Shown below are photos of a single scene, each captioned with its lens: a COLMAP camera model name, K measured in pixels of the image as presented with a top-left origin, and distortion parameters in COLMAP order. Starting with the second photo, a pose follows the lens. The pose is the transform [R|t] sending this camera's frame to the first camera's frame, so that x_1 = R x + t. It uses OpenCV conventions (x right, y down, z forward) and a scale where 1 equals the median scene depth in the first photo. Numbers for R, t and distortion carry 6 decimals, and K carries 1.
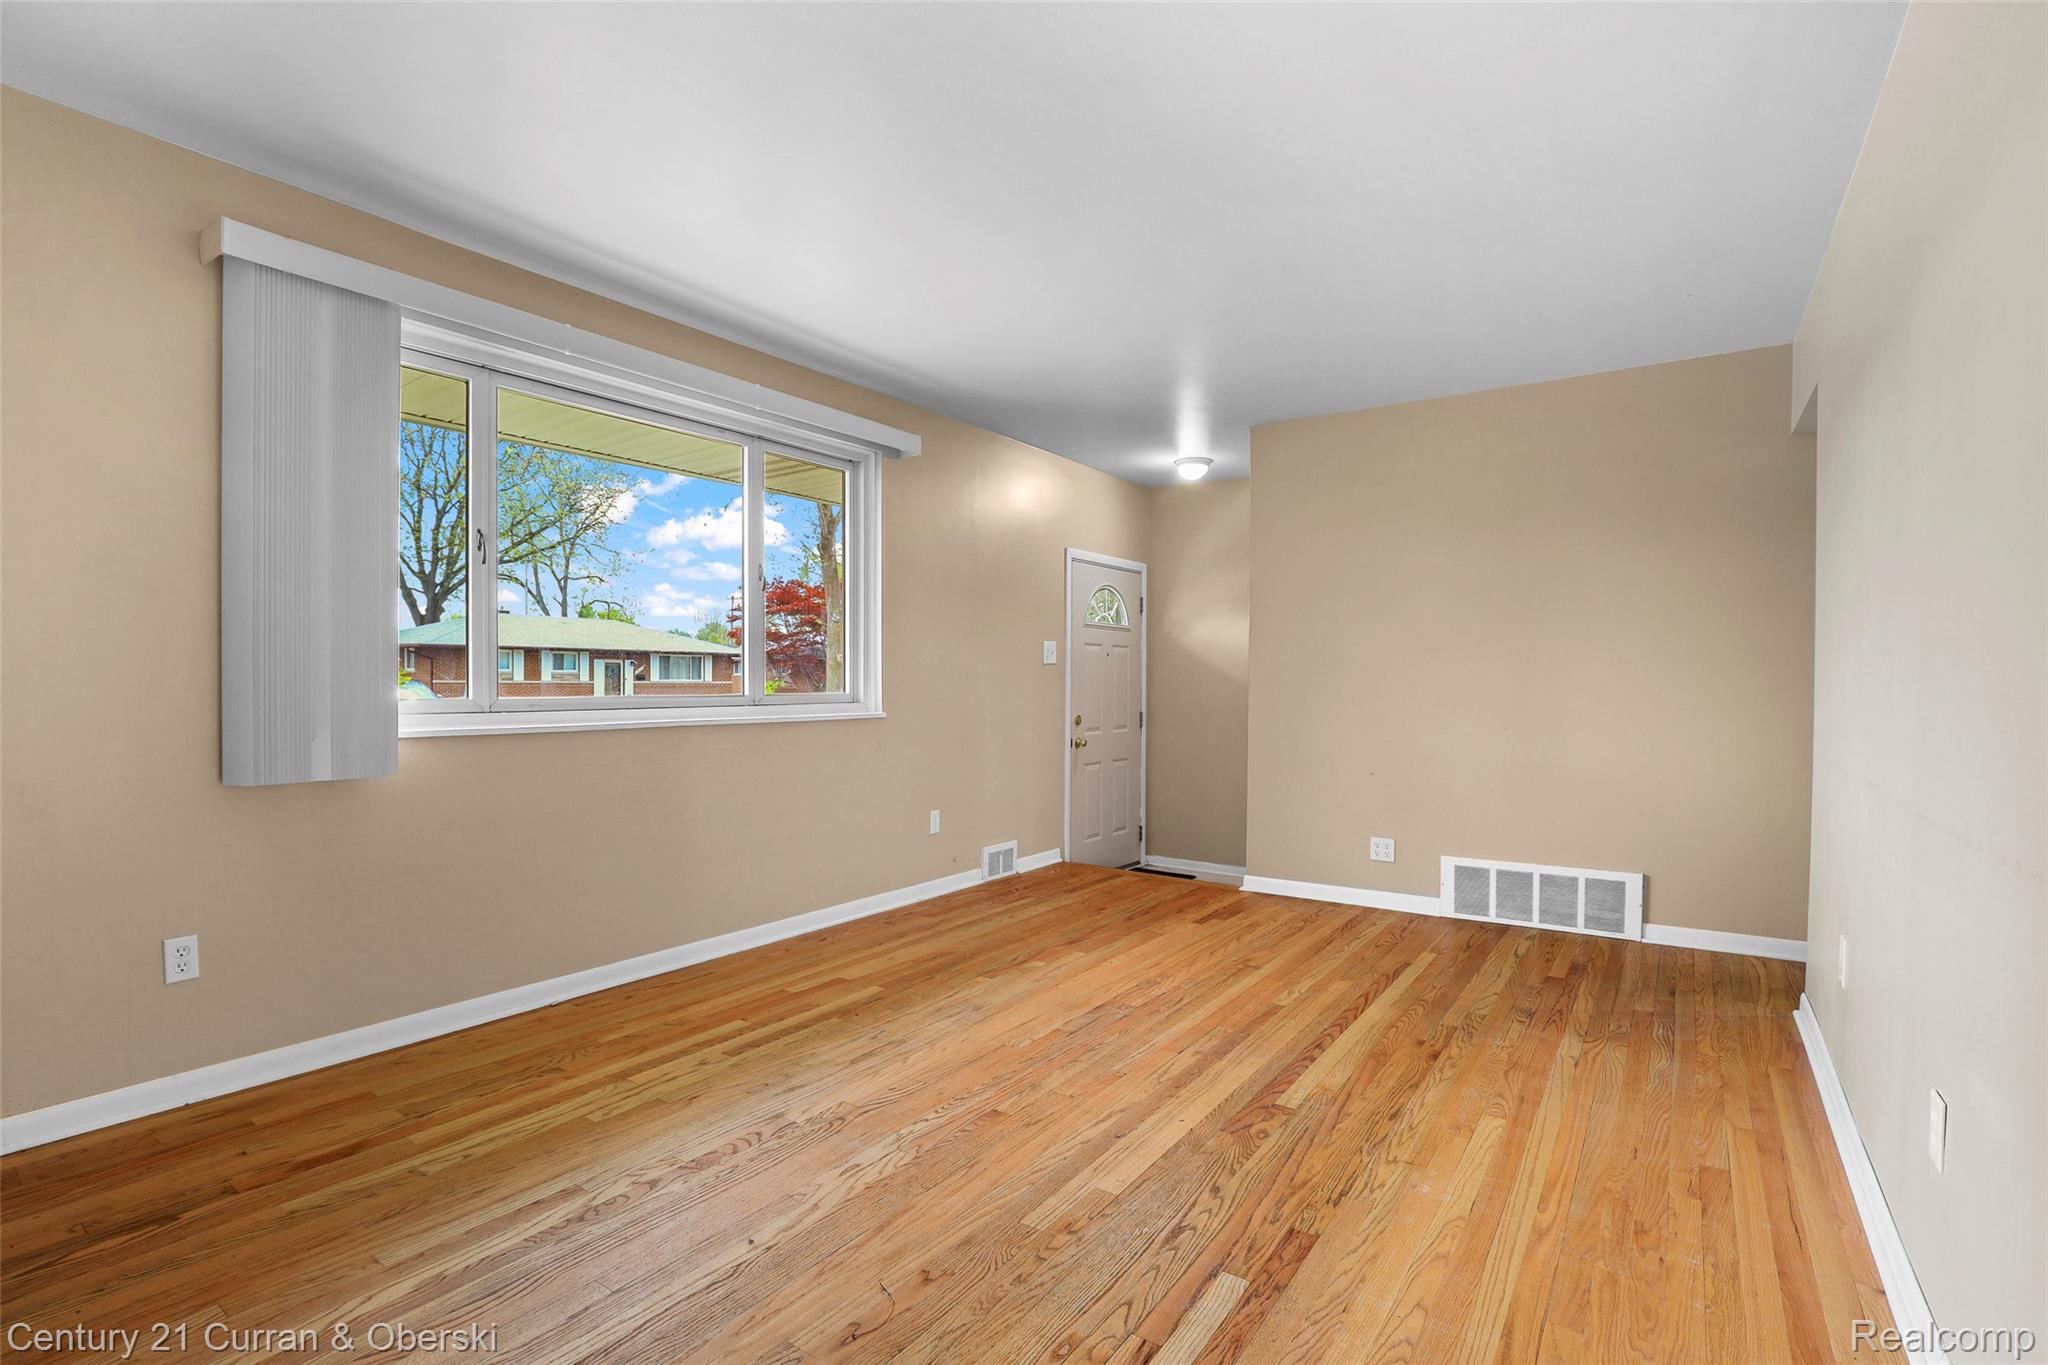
lens RADIAL K [[955.1, 0, 1029.0], [0, 955.1, 684.7], [0, 0, 1]] dist [-0.030889, -0.000111]
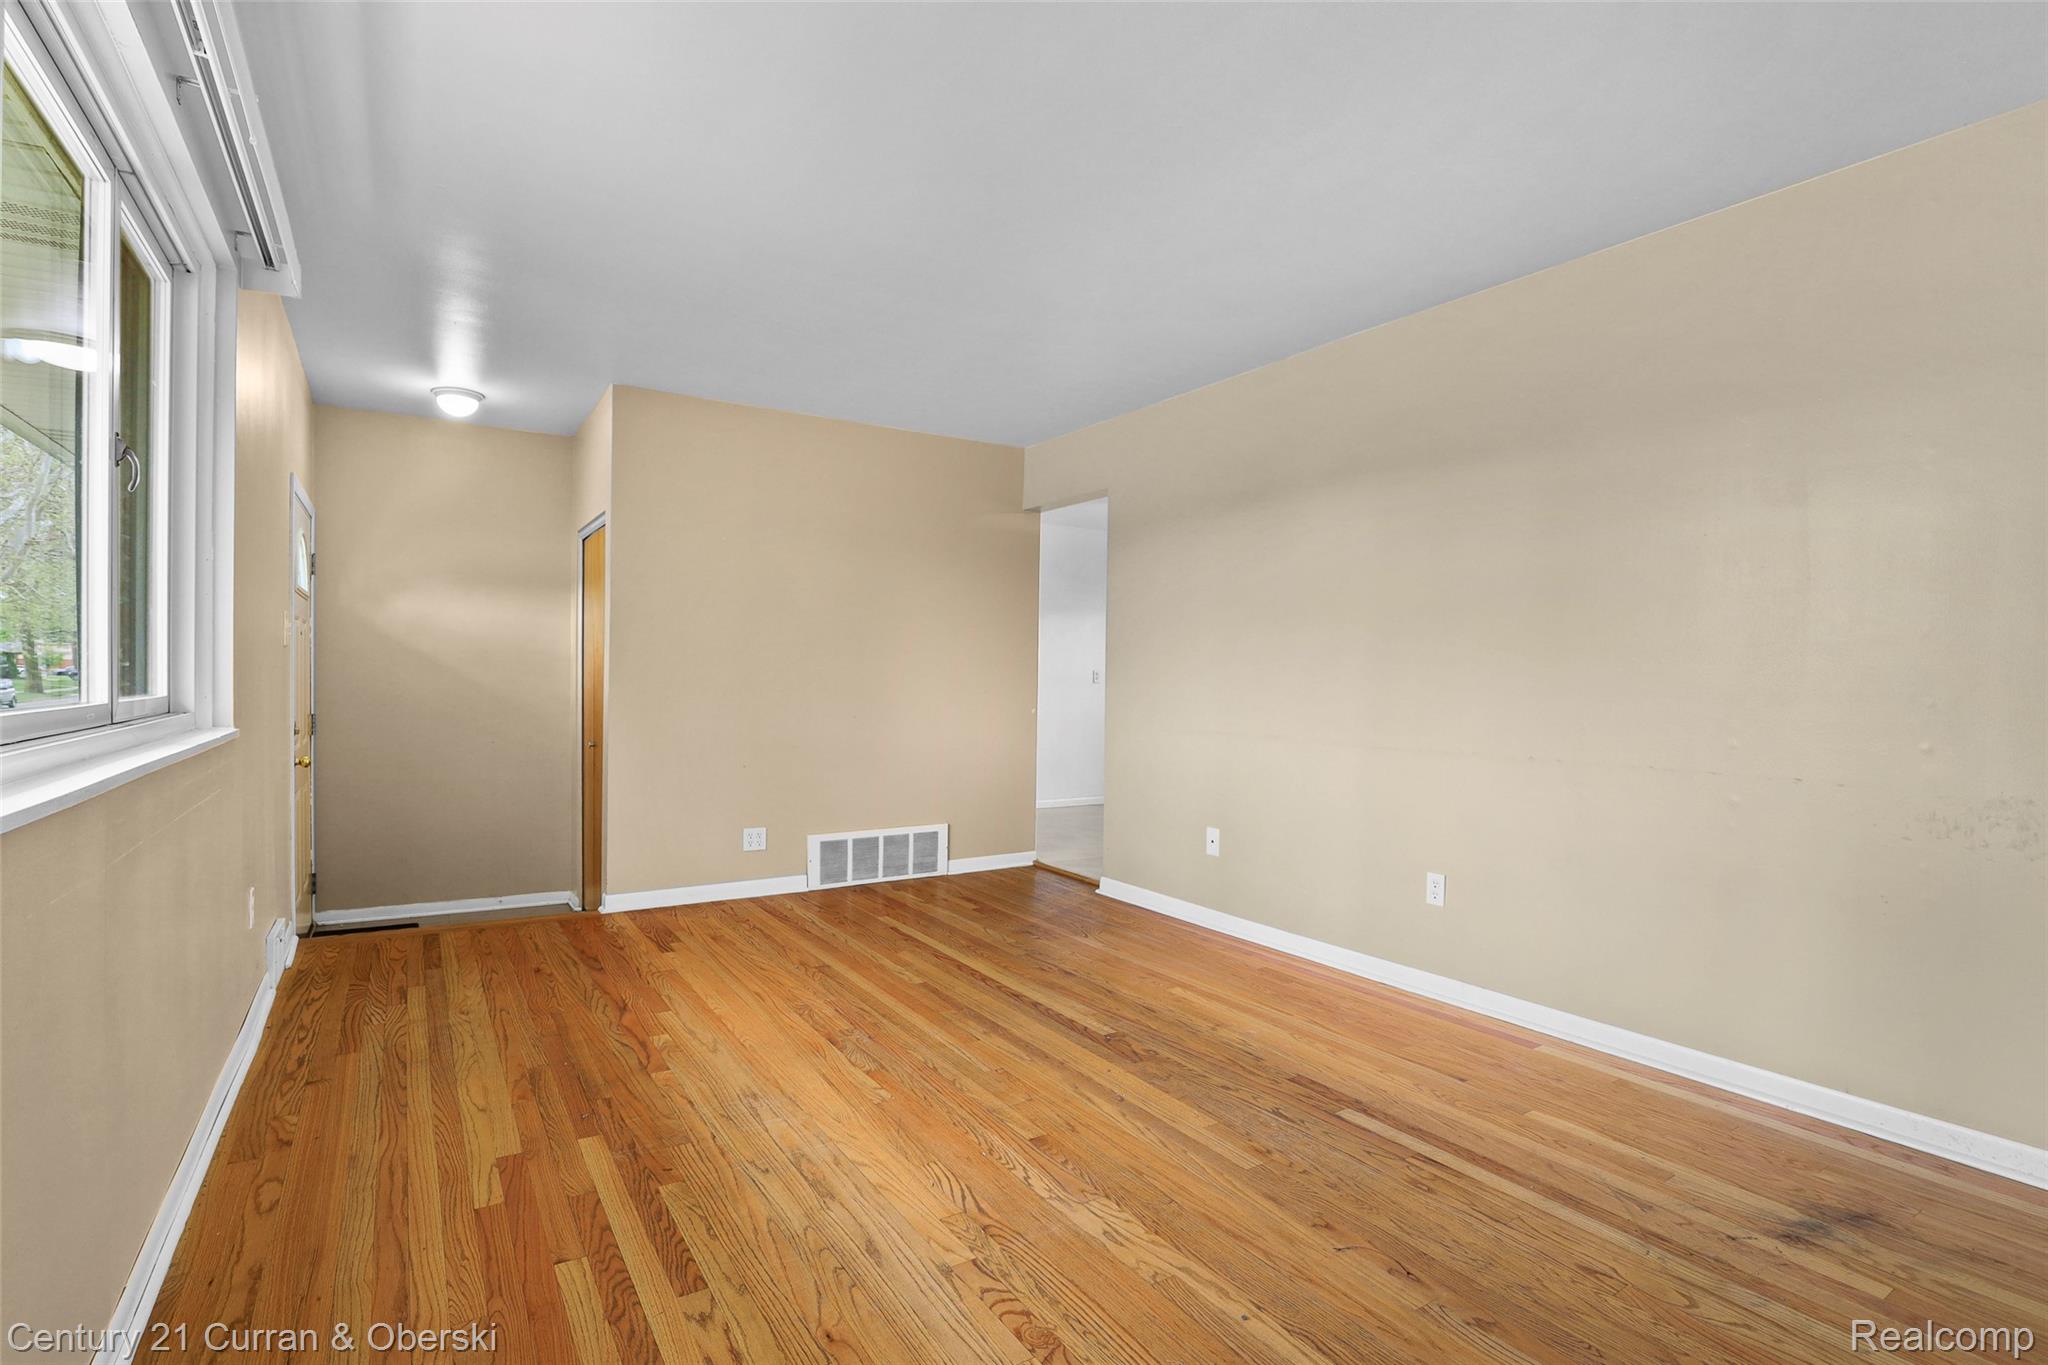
lens RADIAL K [[955.1, 0, 1027.8], [0, 955.1, 685.4], [0, 0, 1]] dist [-0.030889, -0.000111]
pose [[0.380828, -0.006637, 0.924622, -0.605569], [-0.007131, 0.999923, 0.010115, -0.007391], [-0.924619, -0.010446, 0.380751, 0.435749]]
